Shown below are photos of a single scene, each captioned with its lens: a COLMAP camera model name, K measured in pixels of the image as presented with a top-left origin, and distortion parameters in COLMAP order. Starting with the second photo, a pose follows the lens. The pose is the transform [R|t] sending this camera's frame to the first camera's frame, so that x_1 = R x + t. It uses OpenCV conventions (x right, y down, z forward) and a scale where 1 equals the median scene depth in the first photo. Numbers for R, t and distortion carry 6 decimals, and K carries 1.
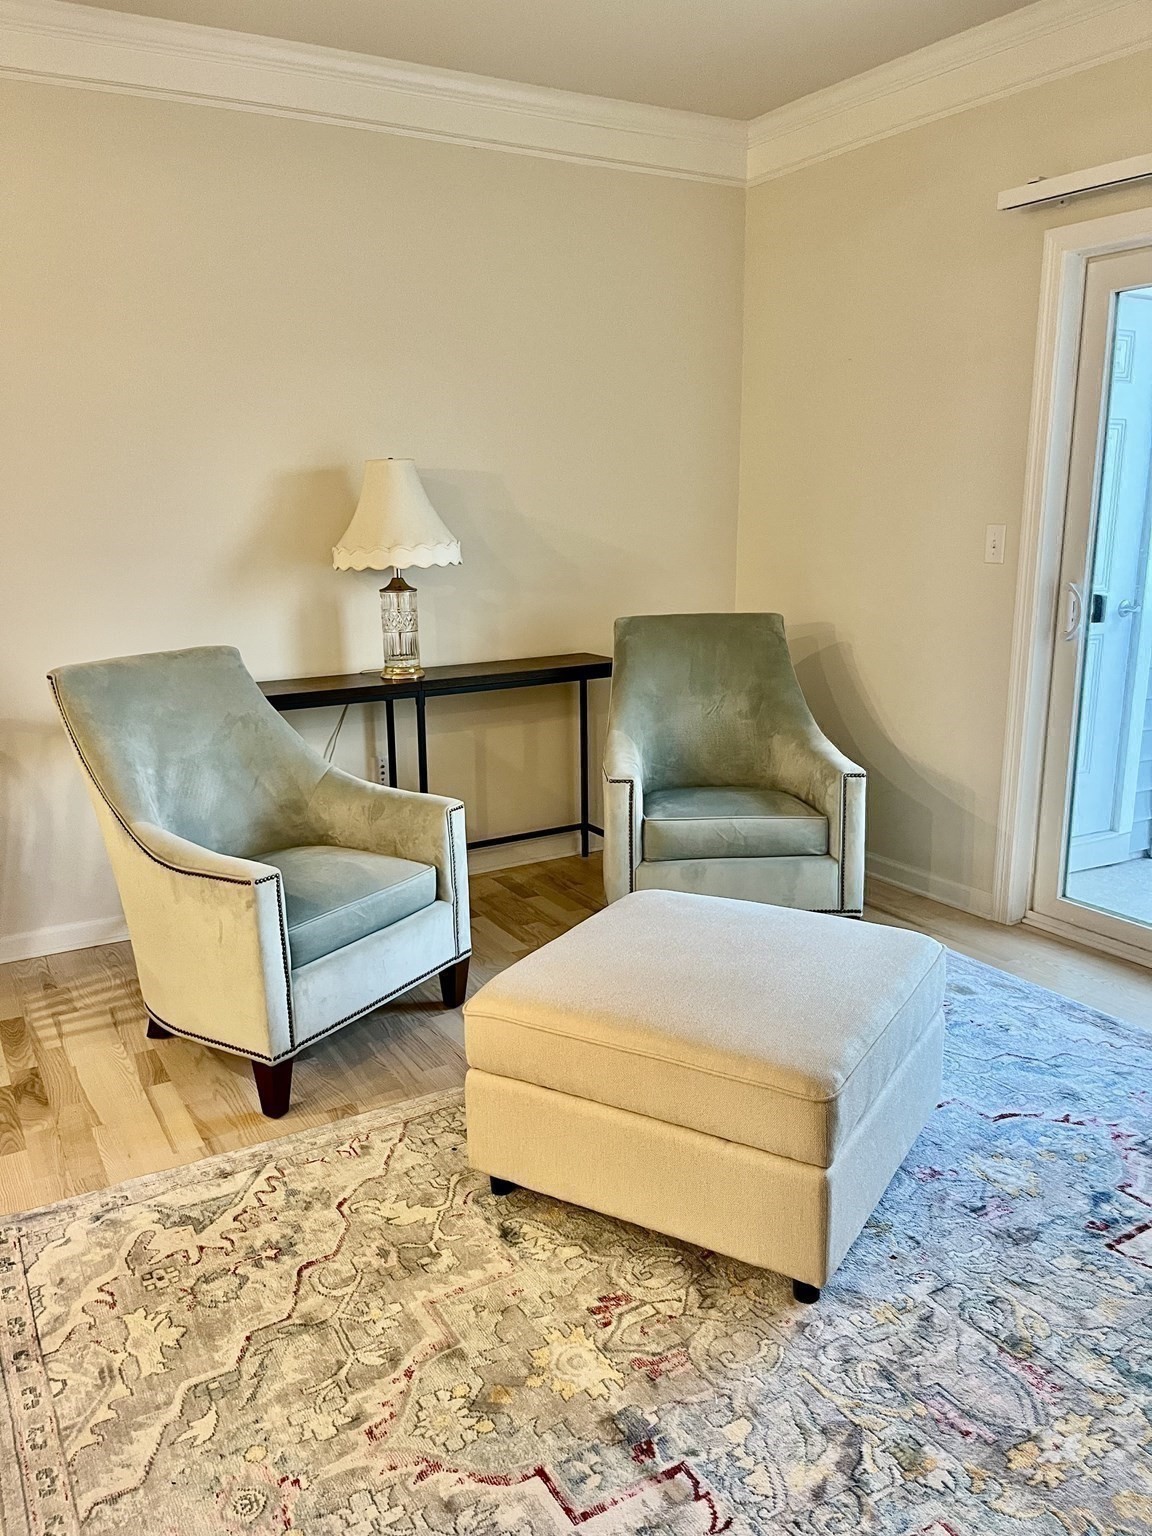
lens RADIAL K [[1159.4, 0, 577.5], [0, 1159.4, 774.2], [0, 0, 1]] dist [0.008352, -0.013831]
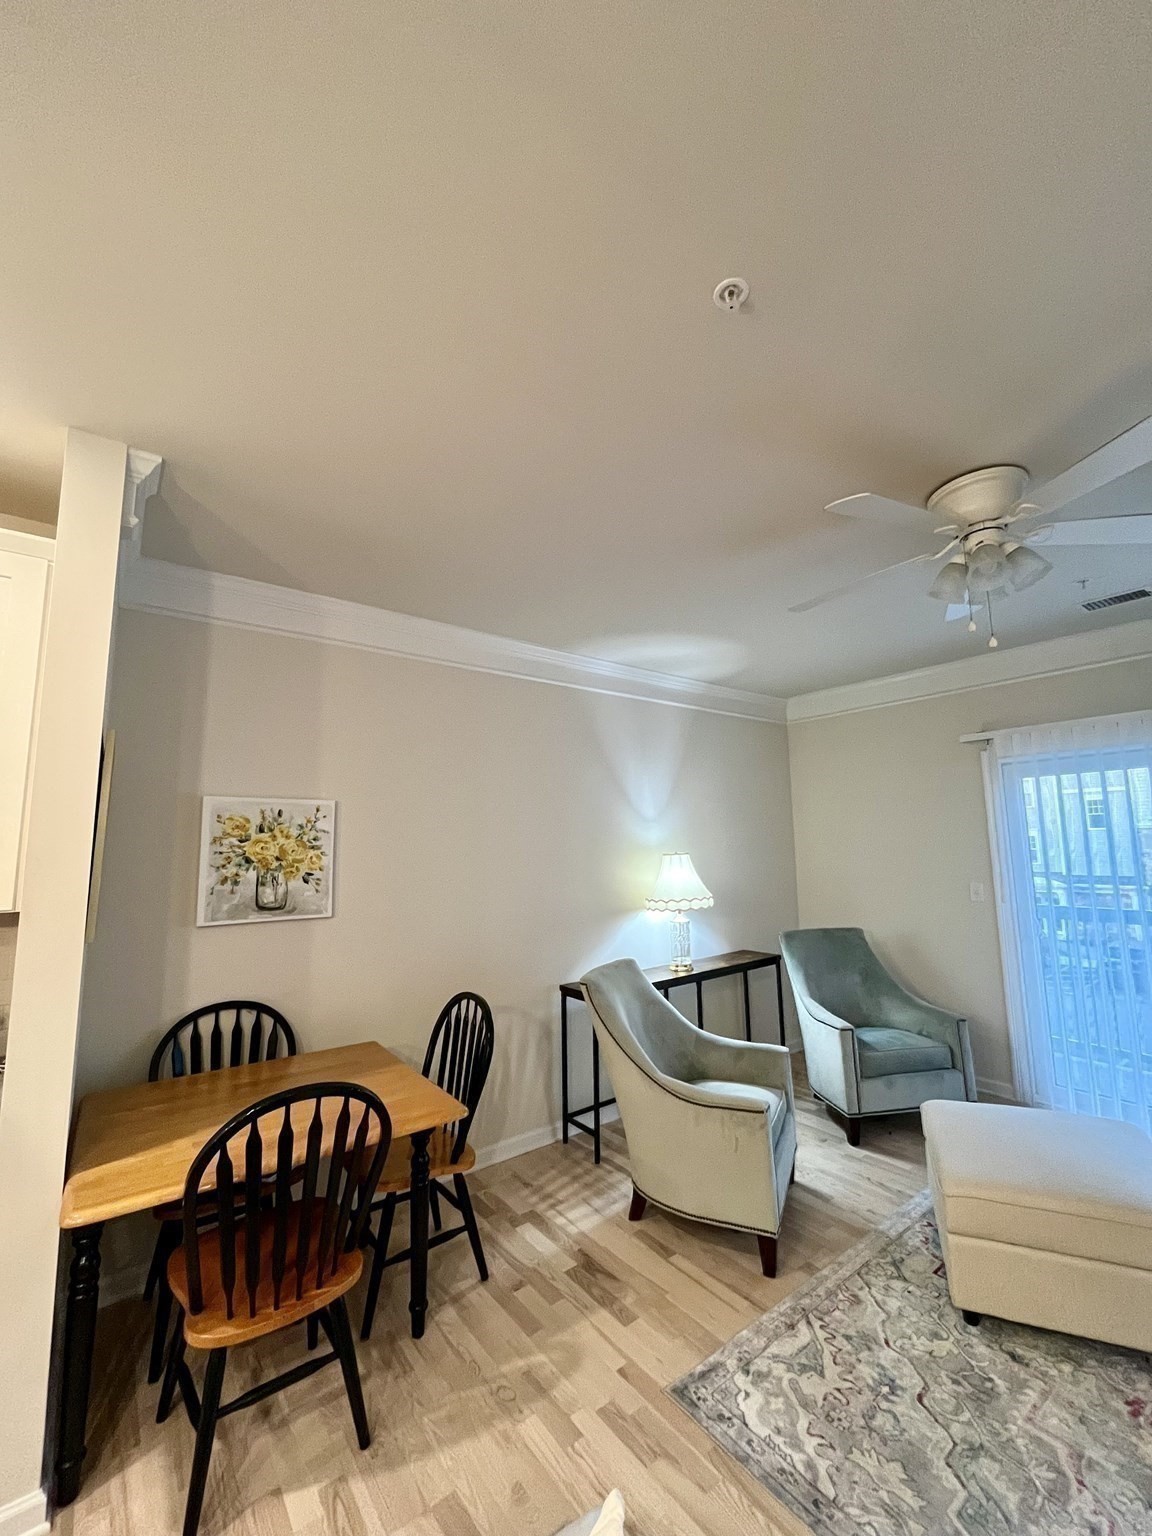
lens RADIAL K [[616.5, 0, 575.8], [0, 616.5, 758.6], [0, 0, 1]] dist [-0.003040, -0.000362]
pose [[0.994001, 0.003313, 0.109322, -0.697756], [0.036994, 0.930447, -0.364555, -0.075346], [-0.102926, 0.366412, 0.924742, -0.011399]]
